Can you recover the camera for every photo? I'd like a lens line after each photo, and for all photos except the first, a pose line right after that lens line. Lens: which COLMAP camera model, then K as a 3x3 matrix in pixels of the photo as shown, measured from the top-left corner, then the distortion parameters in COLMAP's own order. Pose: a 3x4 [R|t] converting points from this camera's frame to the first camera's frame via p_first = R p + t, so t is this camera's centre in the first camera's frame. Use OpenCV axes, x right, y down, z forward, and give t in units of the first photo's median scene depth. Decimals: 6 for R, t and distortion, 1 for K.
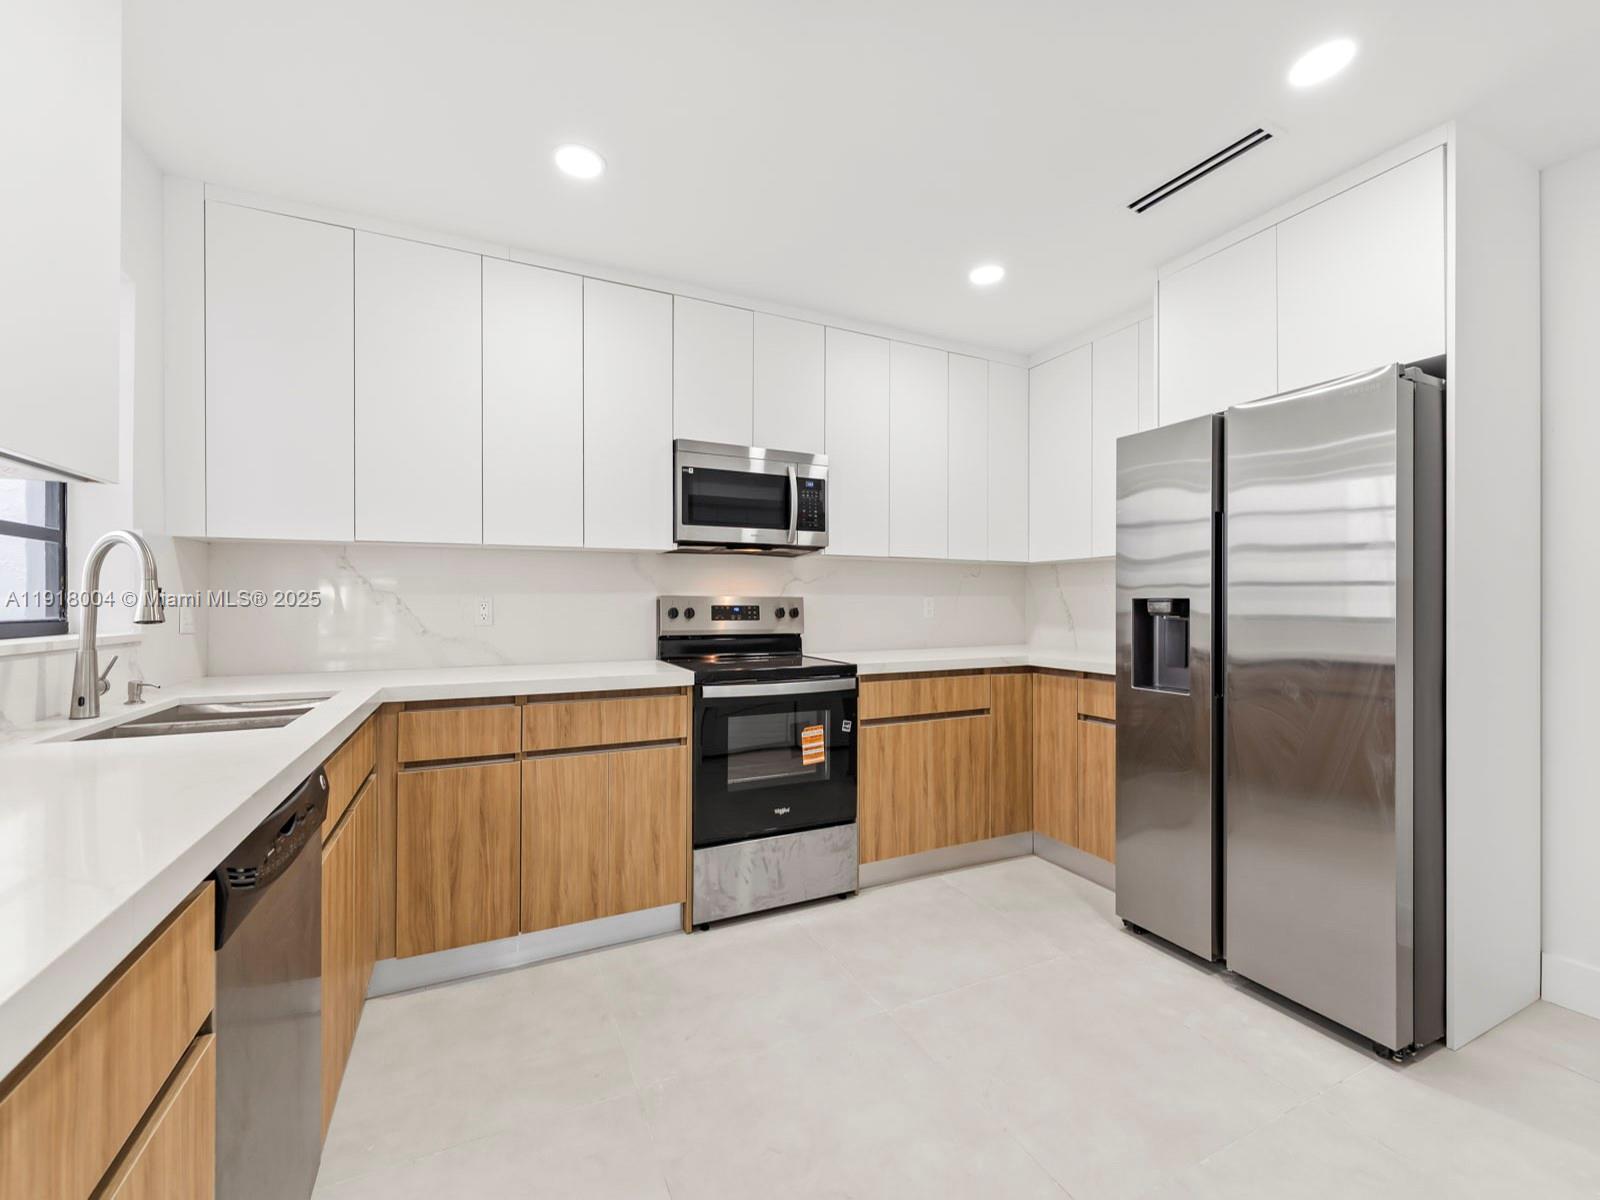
lens RADIAL K [[650.8, 0, 790.4], [0, 650.8, 599.4], [0, 0, 1]] dist [0.002364, -0.000797]
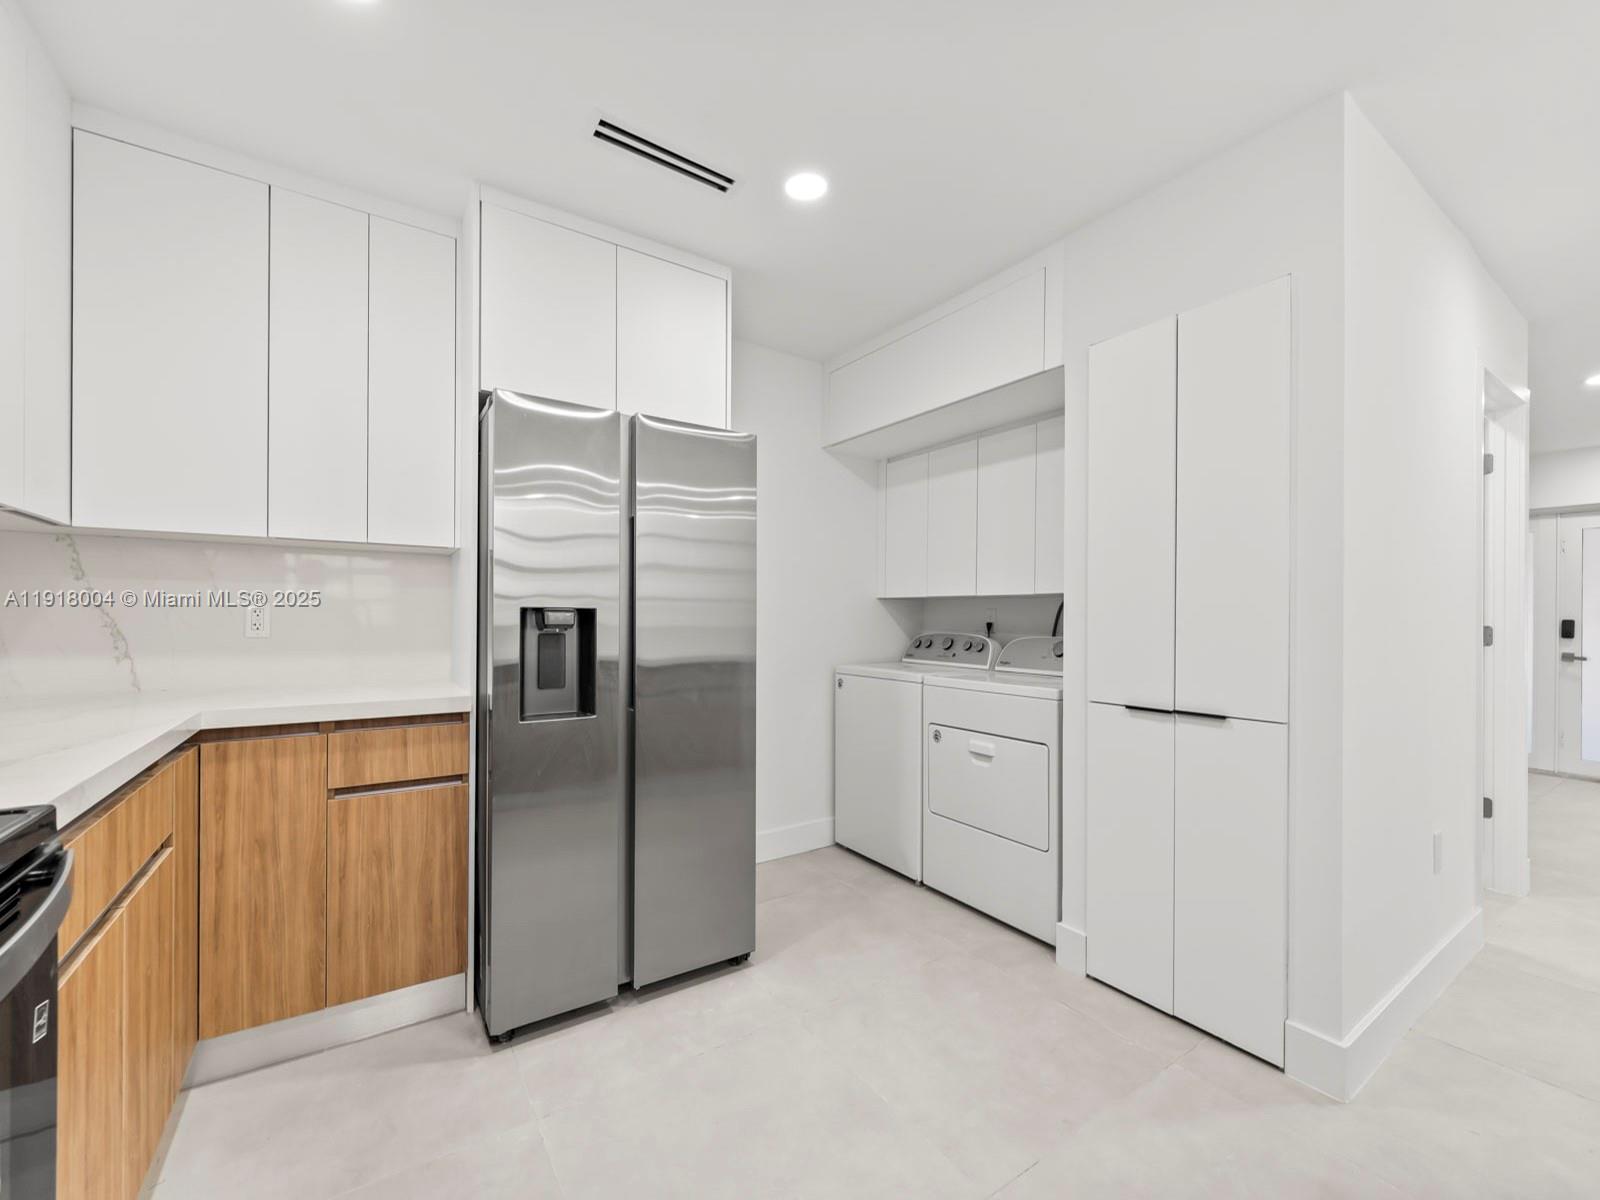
lens RADIAL K [[650.8, 0, 784.1], [0, 650.8, 619.9], [0, 0, 1]] dist [0.002364, -0.000797]
pose [[-0.142370, -0.000630, 0.989813, -0.249307], [-0.011283, 0.999936, -0.000987, 0.010161], [-0.989749, -0.011308, -0.142368, 0.708418]]
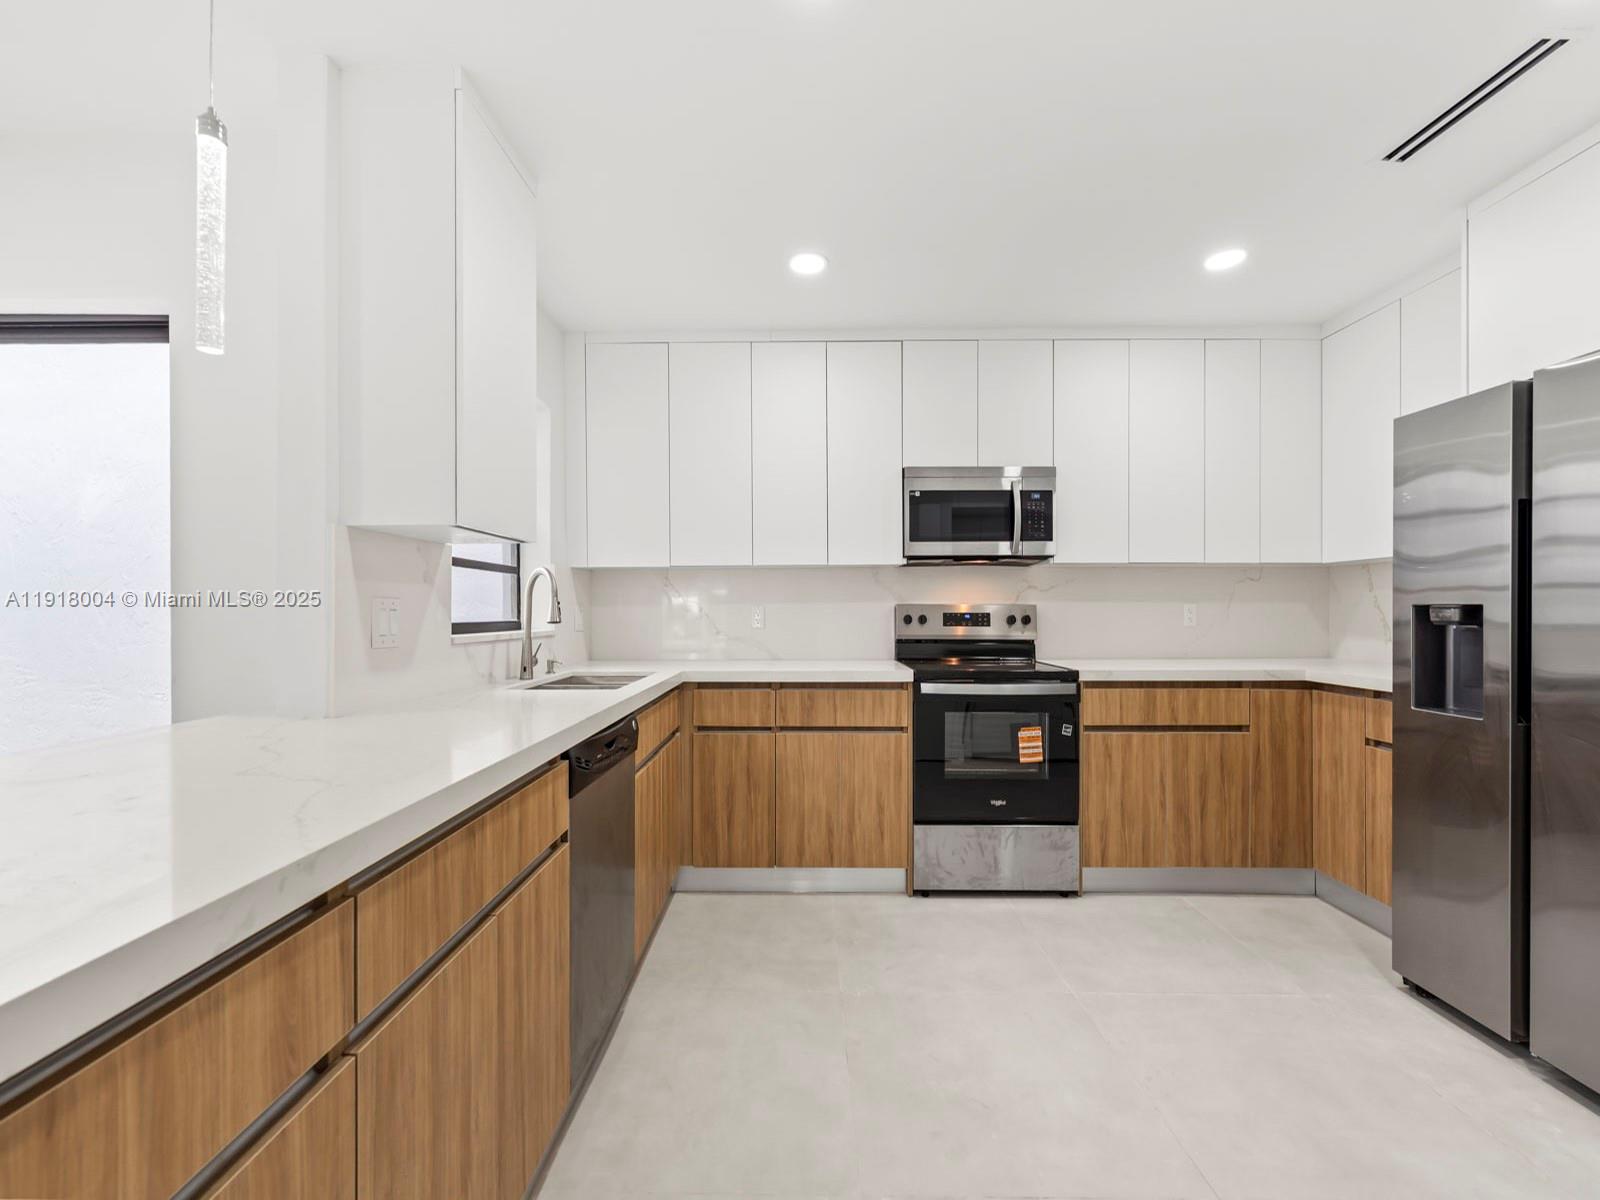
lens RADIAL K [[650.8, 0, 796.4], [0, 650.8, 610.2], [0, 0, 1]] dist [0.002364, -0.000797]
pose [[0.899382, -0.001625, -0.437160, 0.150978], [0.003274, 0.999990, 0.003018, 0.000772], [0.437151, -0.004146, 0.899378, -0.112163]]
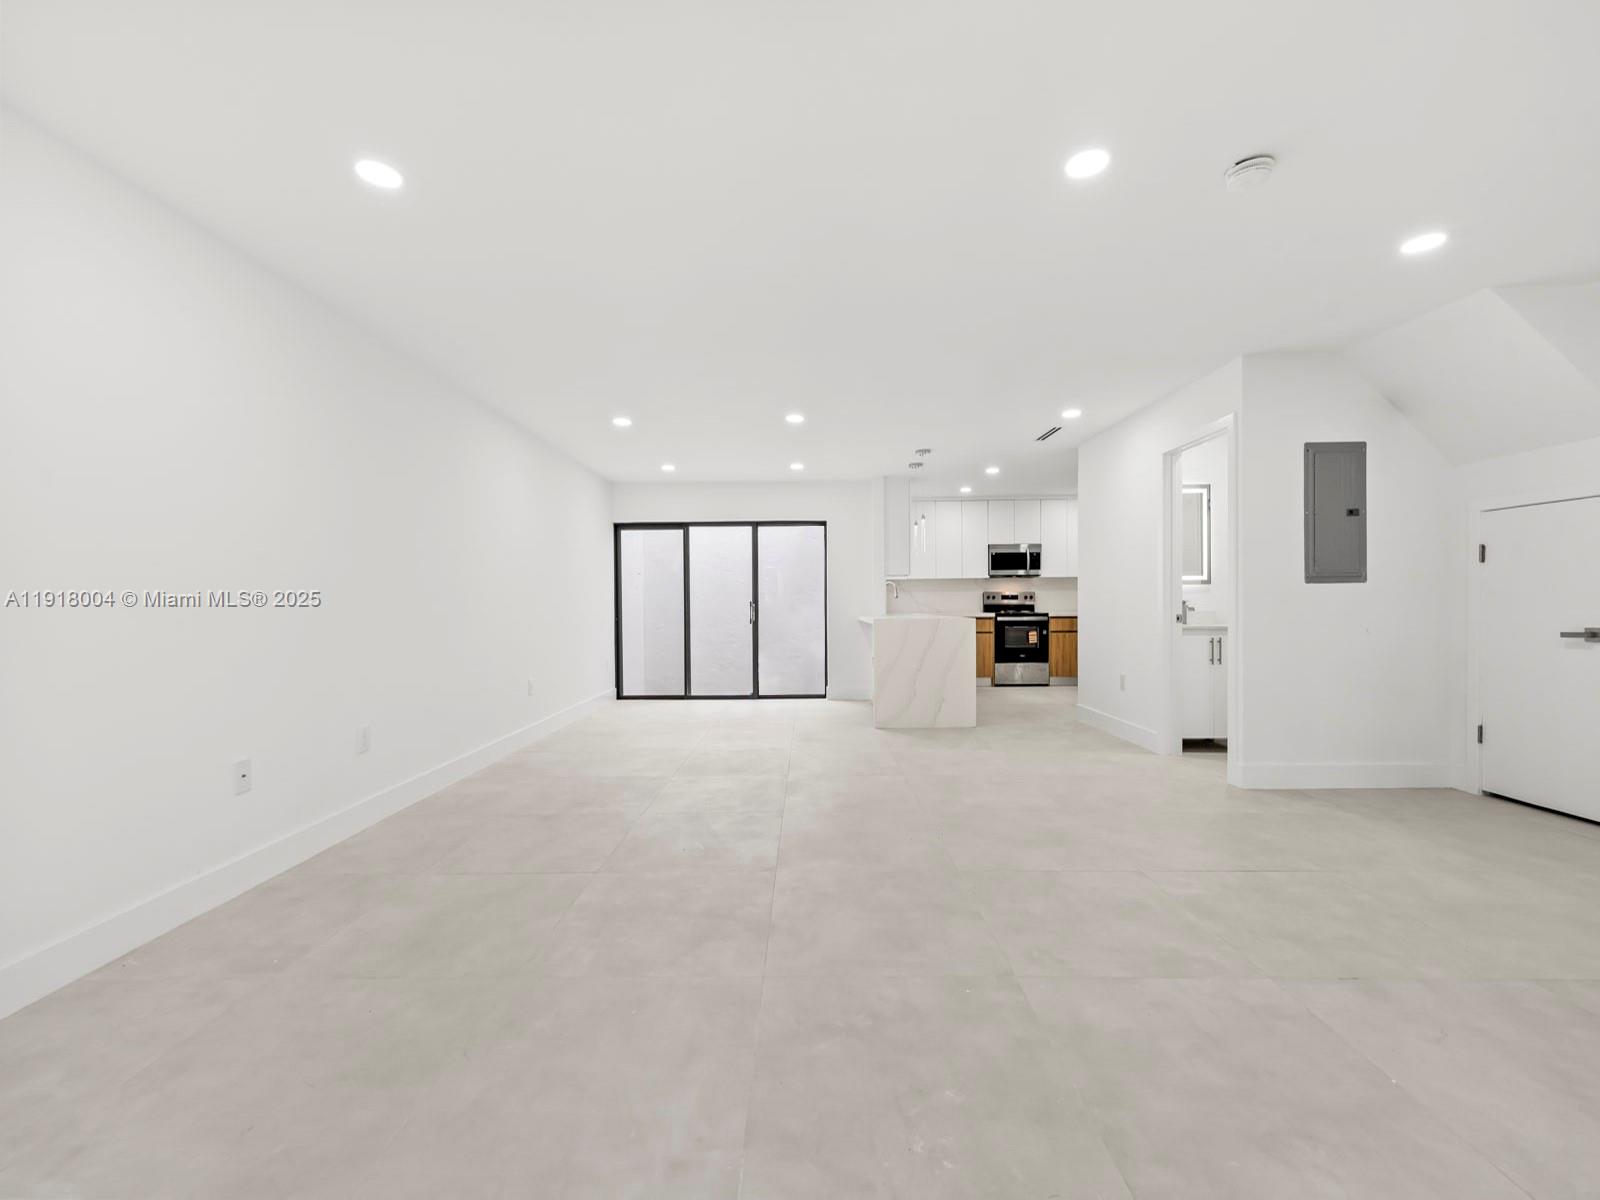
lens RADIAL K [[650.8, 0, 795.6], [0, 650.8, 608.8], [0, 0, 1]] dist [0.002364, -0.000797]
pose [[0.897890, -0.001886, -0.440216, 0.390991], [0.008757, 0.999869, 0.013578, 0.026616], [0.440132, -0.016047, 0.897789, -2.372936]]
